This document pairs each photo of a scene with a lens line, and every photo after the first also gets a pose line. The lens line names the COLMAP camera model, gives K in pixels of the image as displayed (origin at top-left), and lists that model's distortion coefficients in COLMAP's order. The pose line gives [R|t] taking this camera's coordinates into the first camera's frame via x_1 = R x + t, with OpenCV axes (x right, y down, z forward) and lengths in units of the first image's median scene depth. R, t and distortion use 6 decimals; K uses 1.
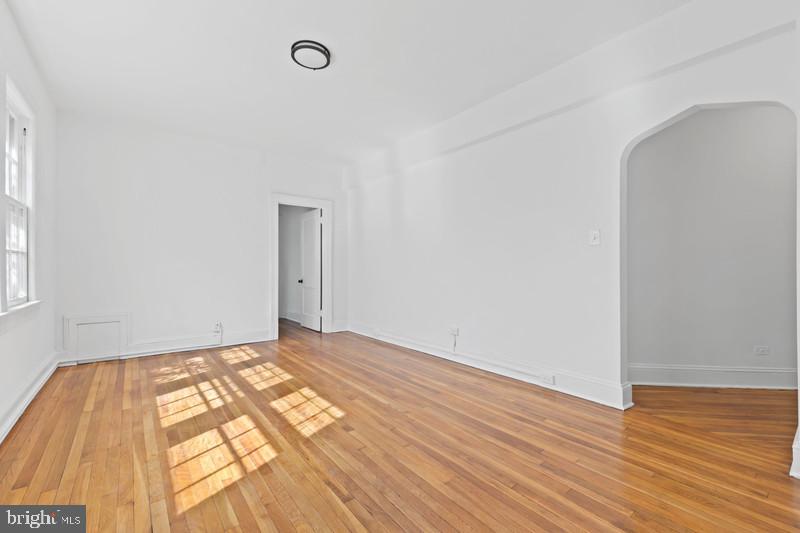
lens RADIAL K [[351.7, 0, 400.0], [0, 351.7, 266.5], [0, 0, 1]] dist [0.000851, 0.000342]
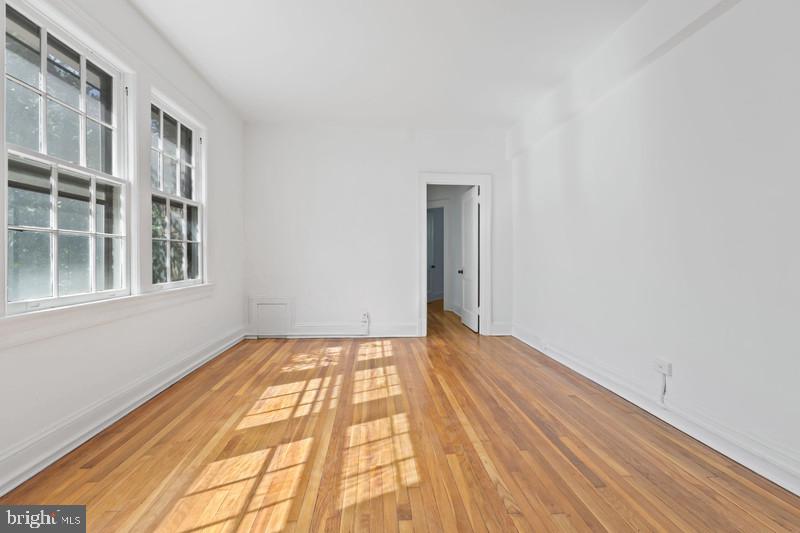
lens RADIAL K [[350.9, 0, 397.5], [0, 350.9, 256.0], [0, 0, 1]] dist [0.000341, 0.000308]
pose [[0.834020, 0.001810, -0.551732, 0.112046], [-0.001228, 0.999998, 0.001425, 0.002886], [0.551733, -0.000511, 0.834020, 0.292122]]
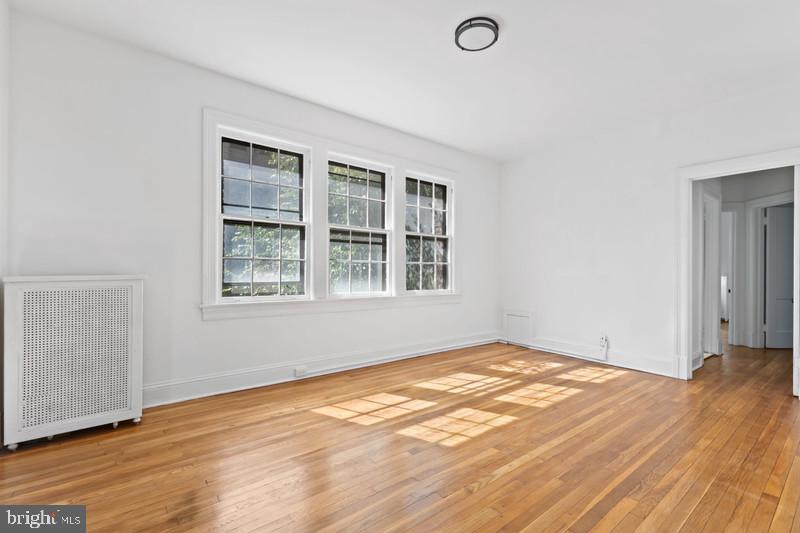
lens RADIAL K [[351.7, 0, 400.0], [0, 351.7, 266.5], [0, 0, 1]] dist [0.000851, 0.000342]
pose [[-0.000370, -0.012030, -0.999928, 0.466519], [-0.008422, 0.999892, -0.012026, -0.002302], [0.999964, 0.008417, -0.000471, 0.585446]]
